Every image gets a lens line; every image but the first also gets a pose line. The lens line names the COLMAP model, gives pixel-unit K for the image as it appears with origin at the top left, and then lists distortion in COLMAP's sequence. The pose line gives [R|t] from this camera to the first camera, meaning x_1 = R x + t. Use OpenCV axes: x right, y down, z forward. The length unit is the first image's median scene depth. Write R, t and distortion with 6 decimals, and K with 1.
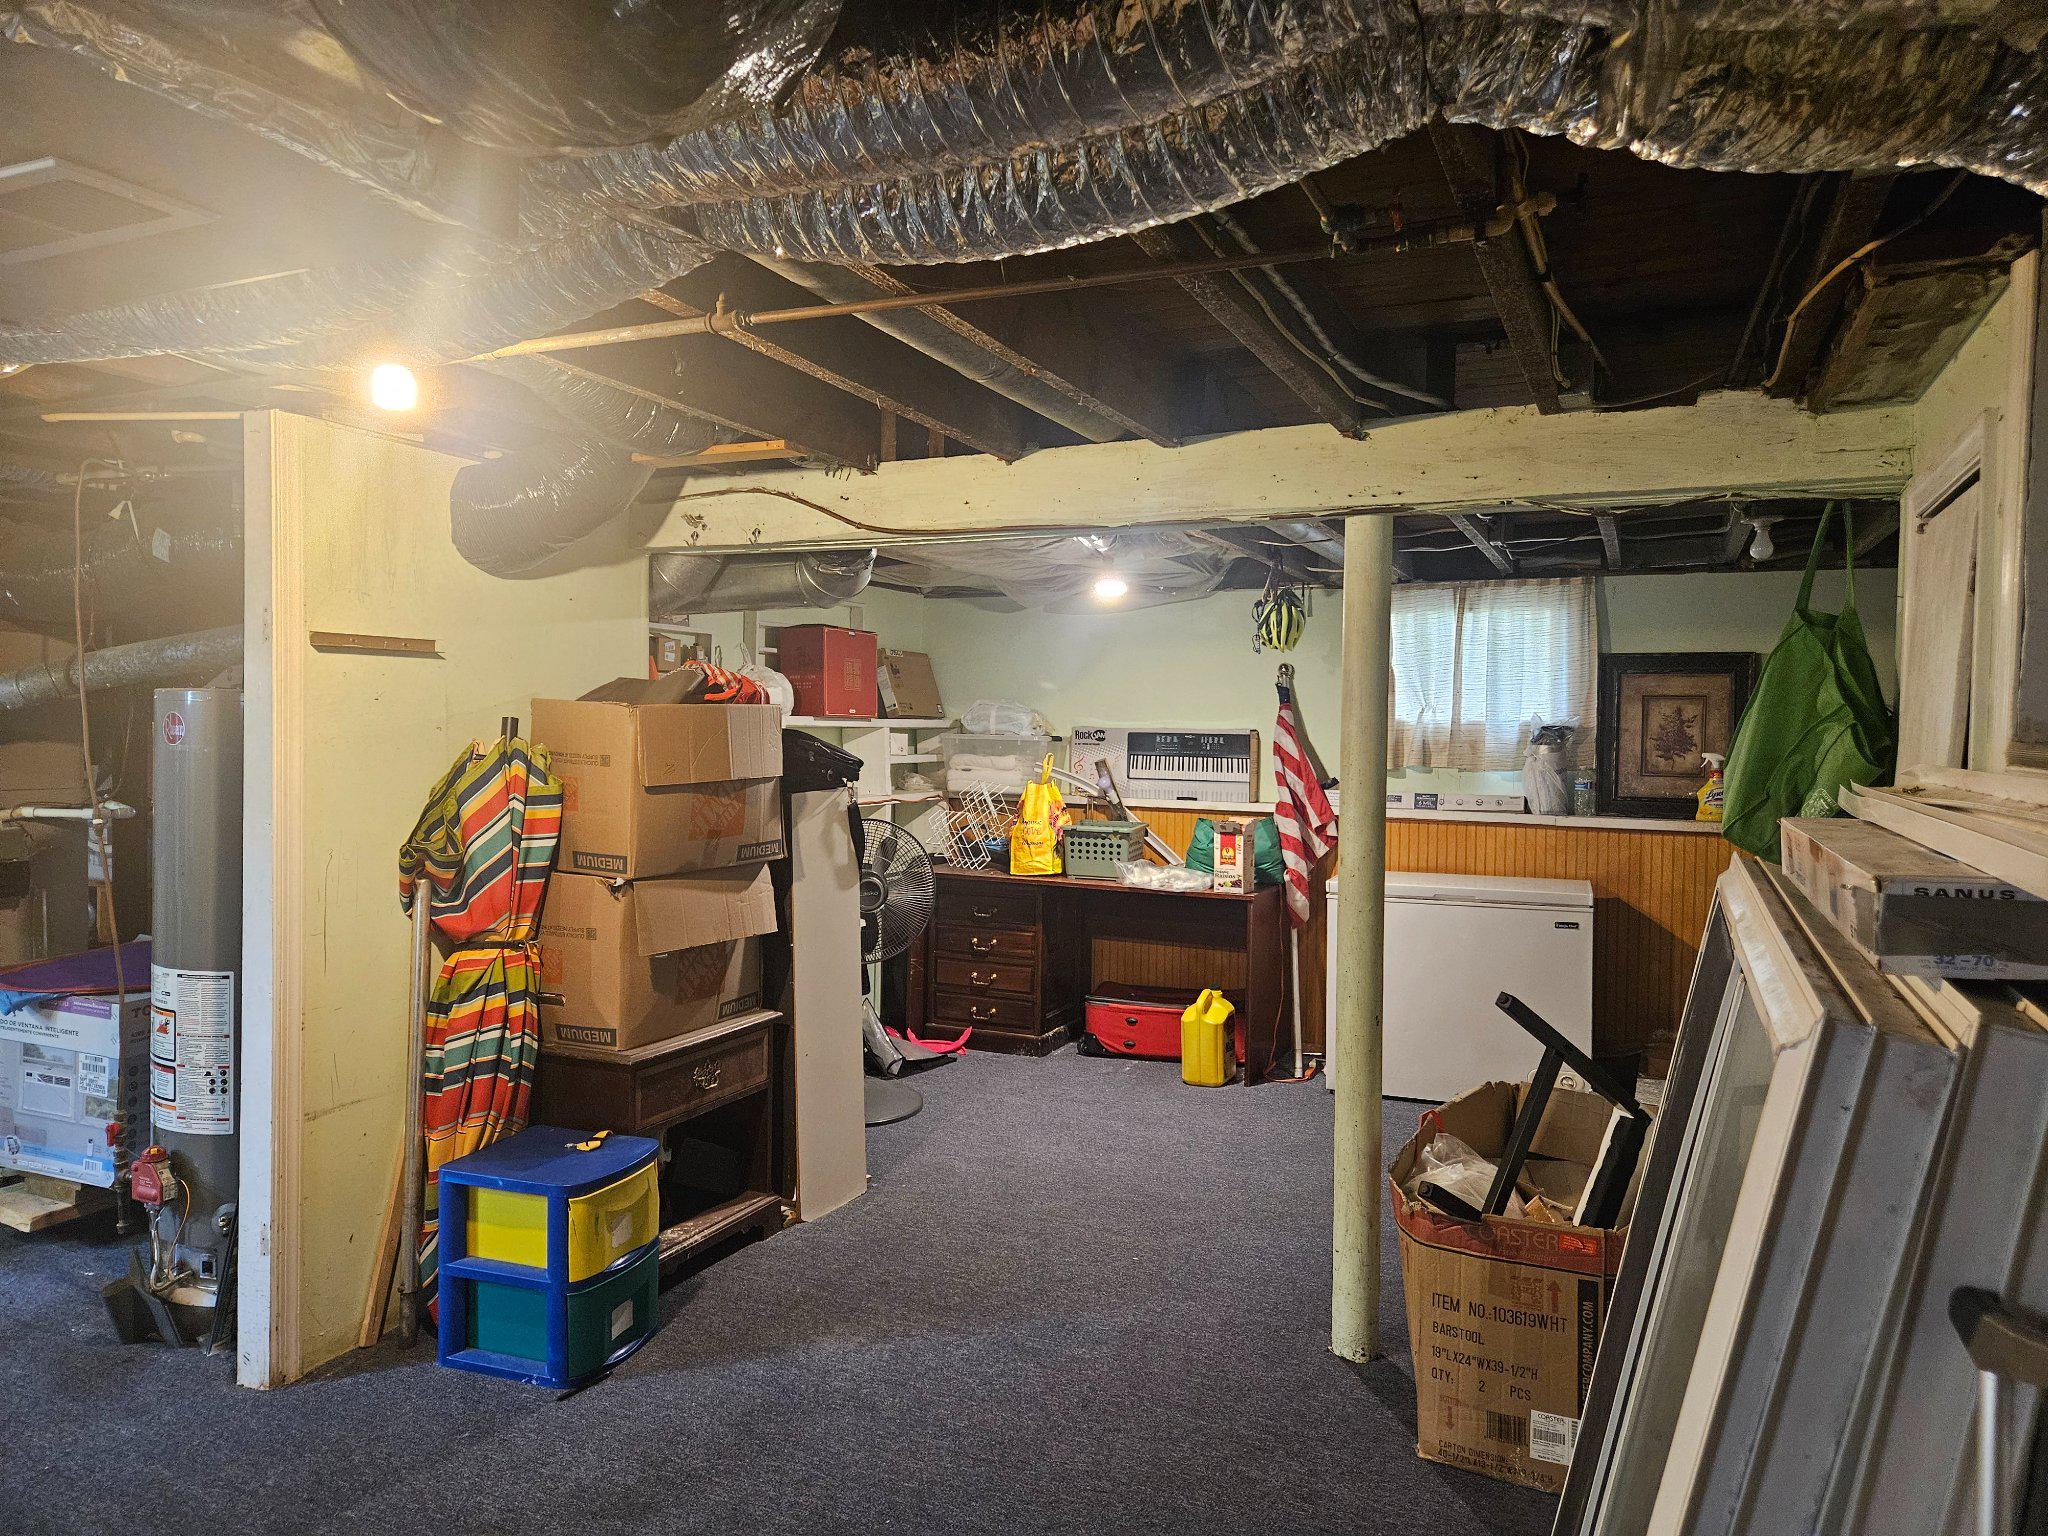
lens RADIAL K [[1374.8, 0, 1023.8], [0, 1374.8, 728.8], [0, 0, 1]] dist [0.071045, -0.062071]
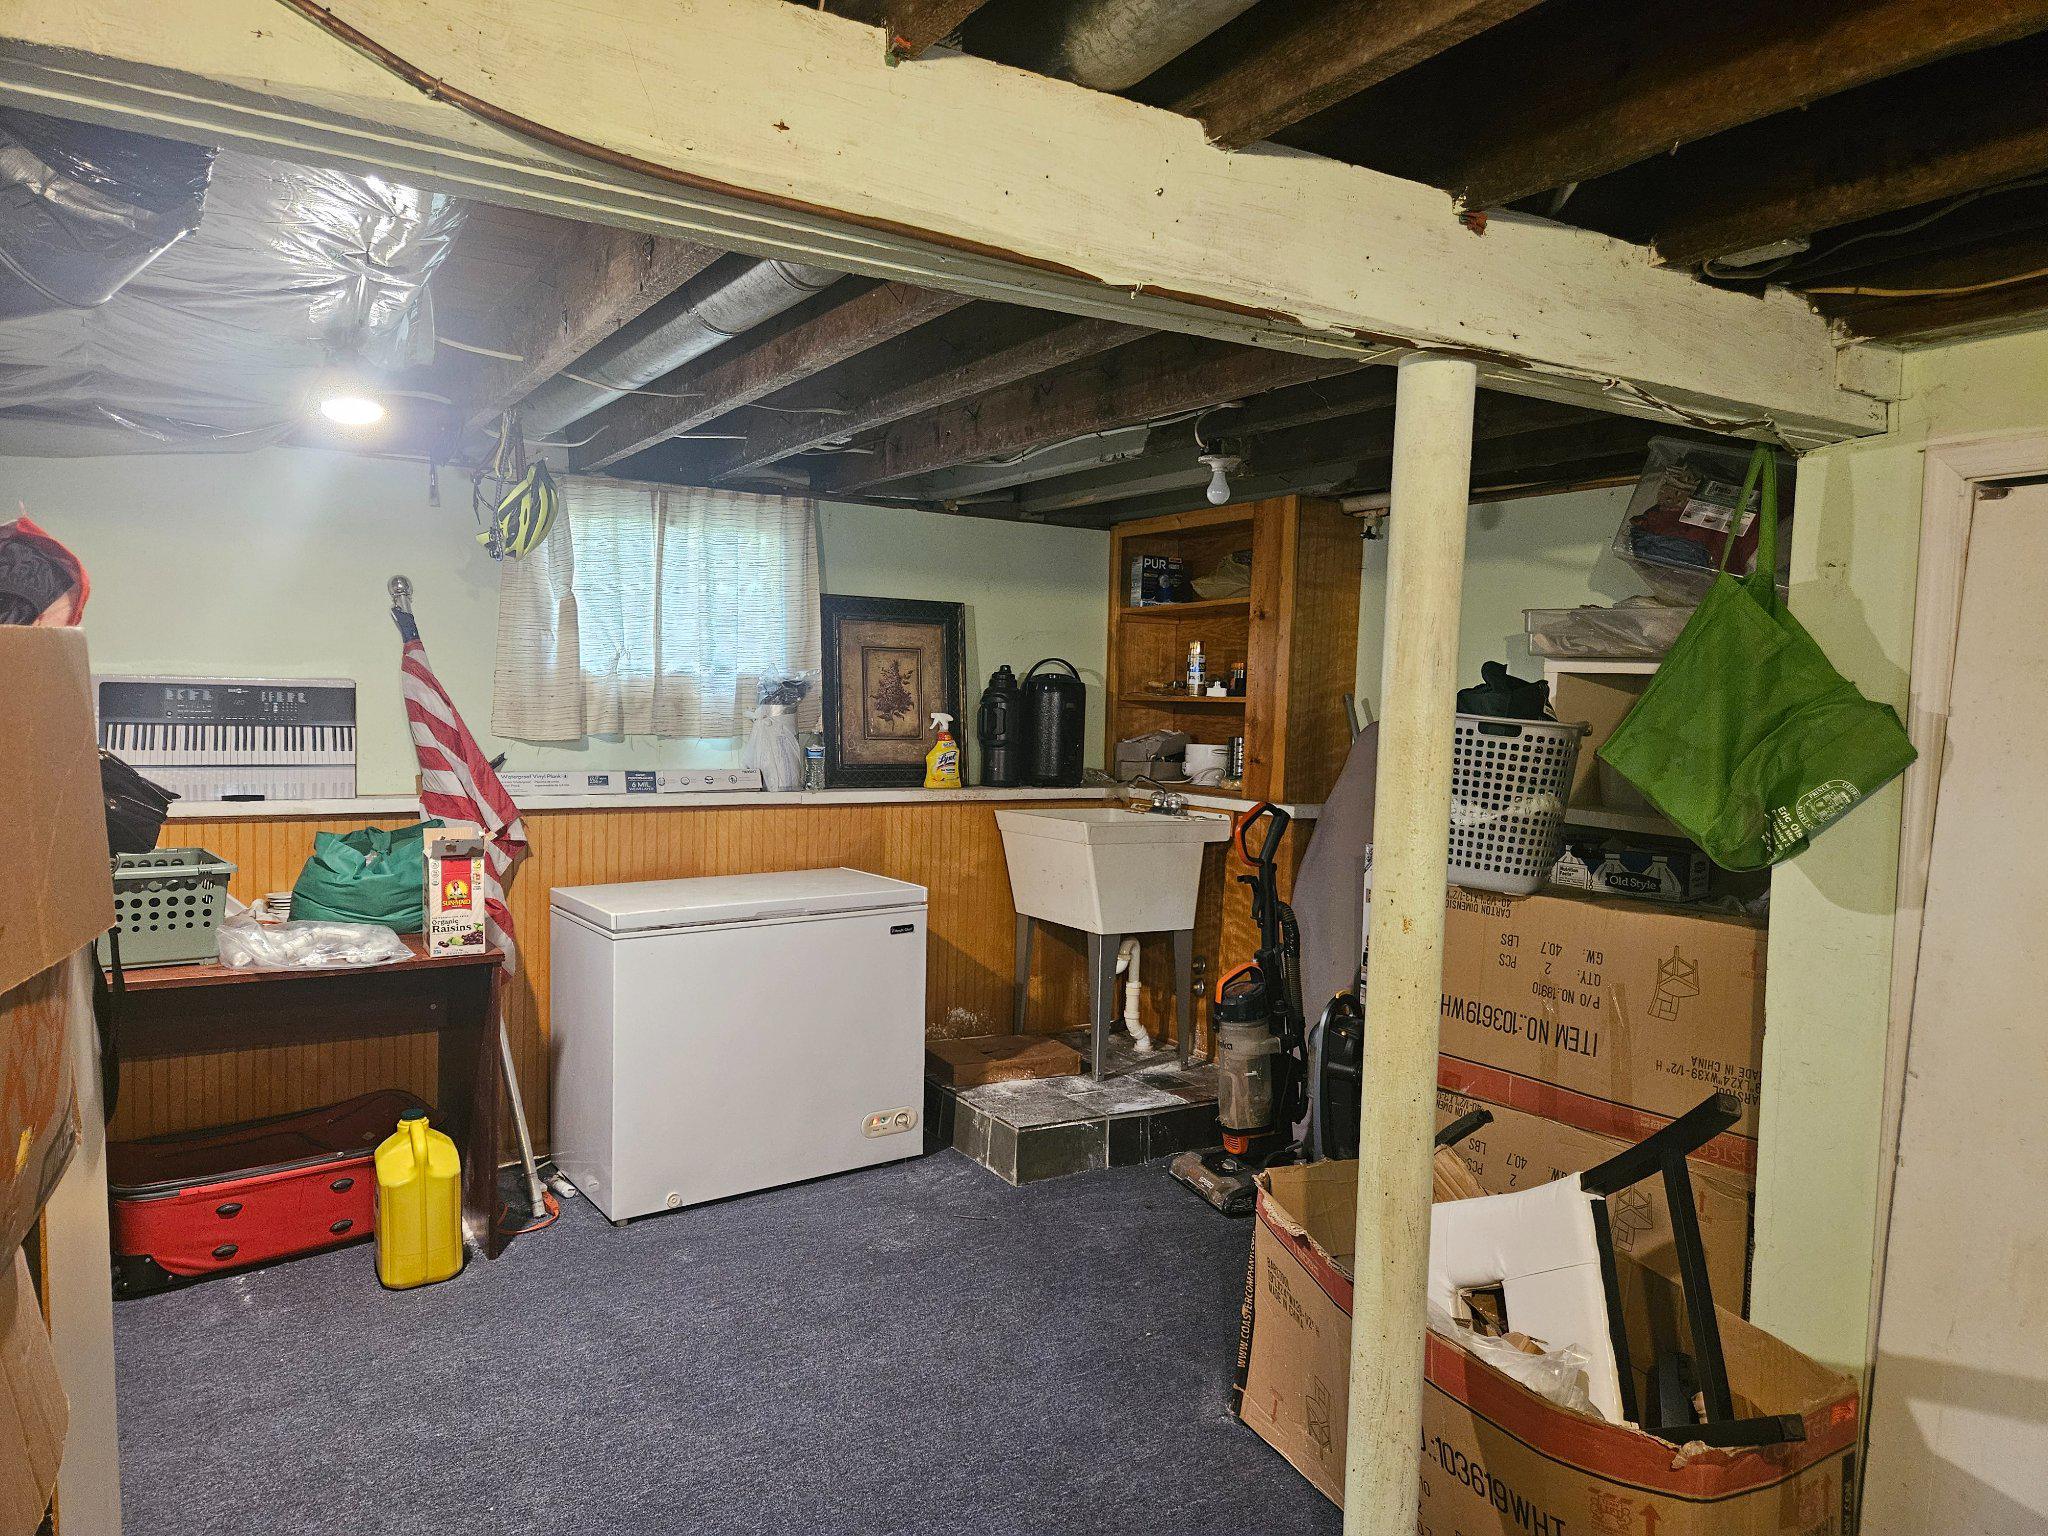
lens RADIAL K [[1374.8, 0, 1025.5], [0, 1374.8, 756.6], [0, 0, 1]] dist [0.071045, -0.062071]
pose [[0.553998, -0.039390, 0.831586, -0.378645], [-0.015023, 0.998244, 0.057292, -0.010875], [-0.832383, -0.044232, 0.552433, 0.803901]]
